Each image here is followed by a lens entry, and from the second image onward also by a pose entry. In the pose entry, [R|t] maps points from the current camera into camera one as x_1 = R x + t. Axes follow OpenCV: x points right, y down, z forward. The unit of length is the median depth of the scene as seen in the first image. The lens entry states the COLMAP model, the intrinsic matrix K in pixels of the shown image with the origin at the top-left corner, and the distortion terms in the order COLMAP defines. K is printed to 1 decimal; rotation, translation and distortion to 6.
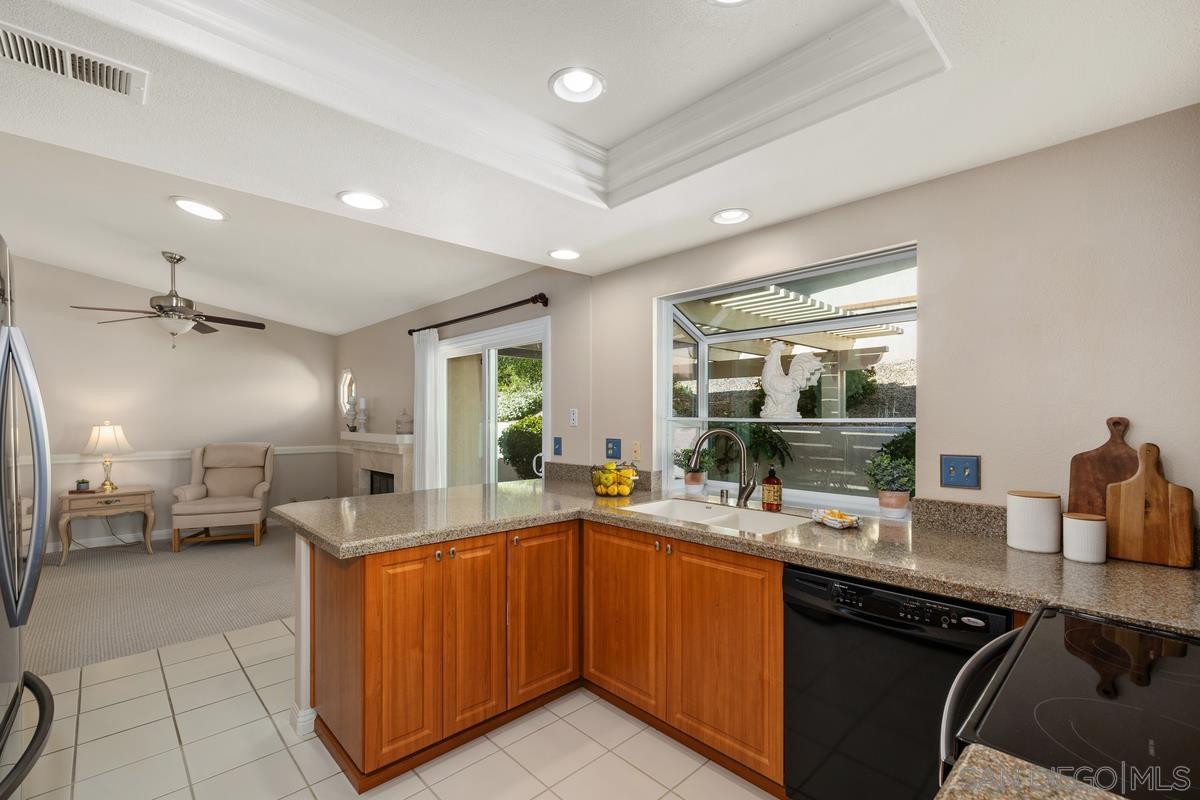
lens RADIAL K [[525.6, 0, 591.1], [0, 525.6, 408.6], [0, 0, 1]] dist [0.006751, -0.001280]
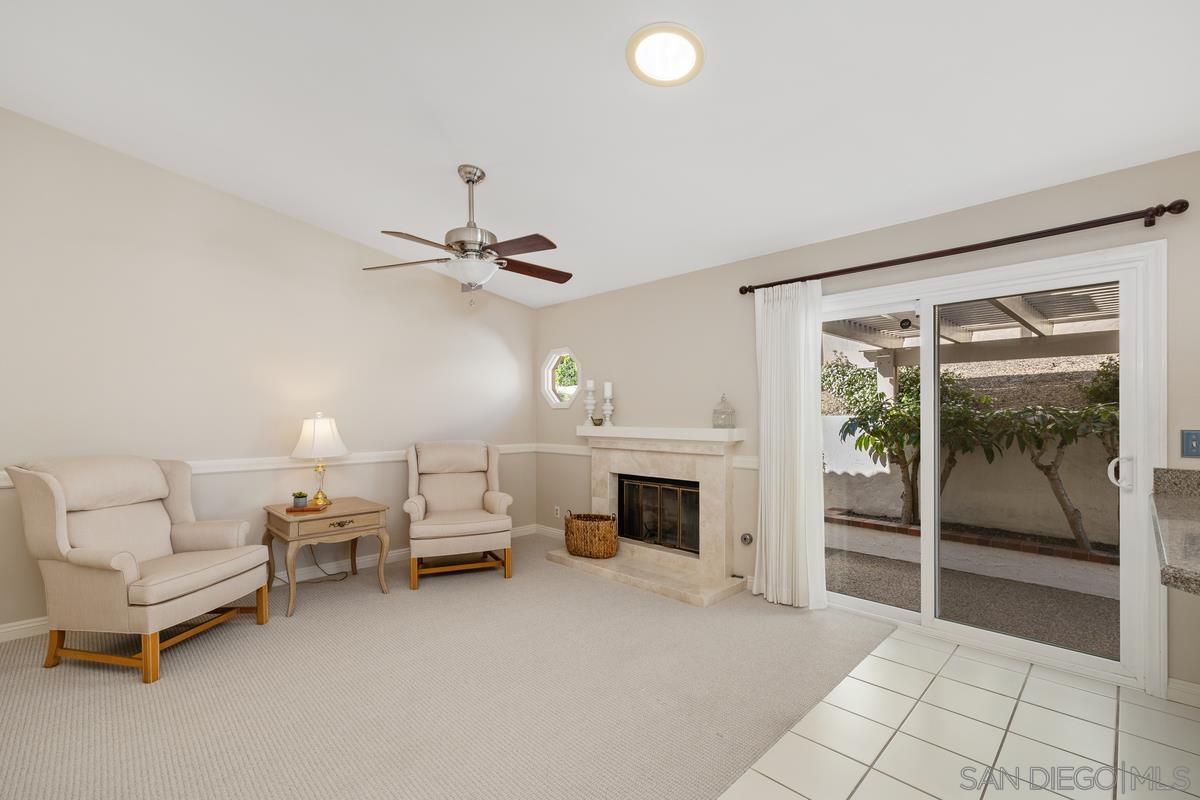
lens RADIAL K [[525.6, 0, 607.4], [0, 525.6, 408.3], [0, 0, 1]] dist [0.006751, -0.001280]
pose [[0.999277, -0.003468, 0.037873, -0.545000], [0.003184, 0.999966, 0.007564, 0.014536], [-0.037898, -0.007437, 0.999254, 0.255048]]
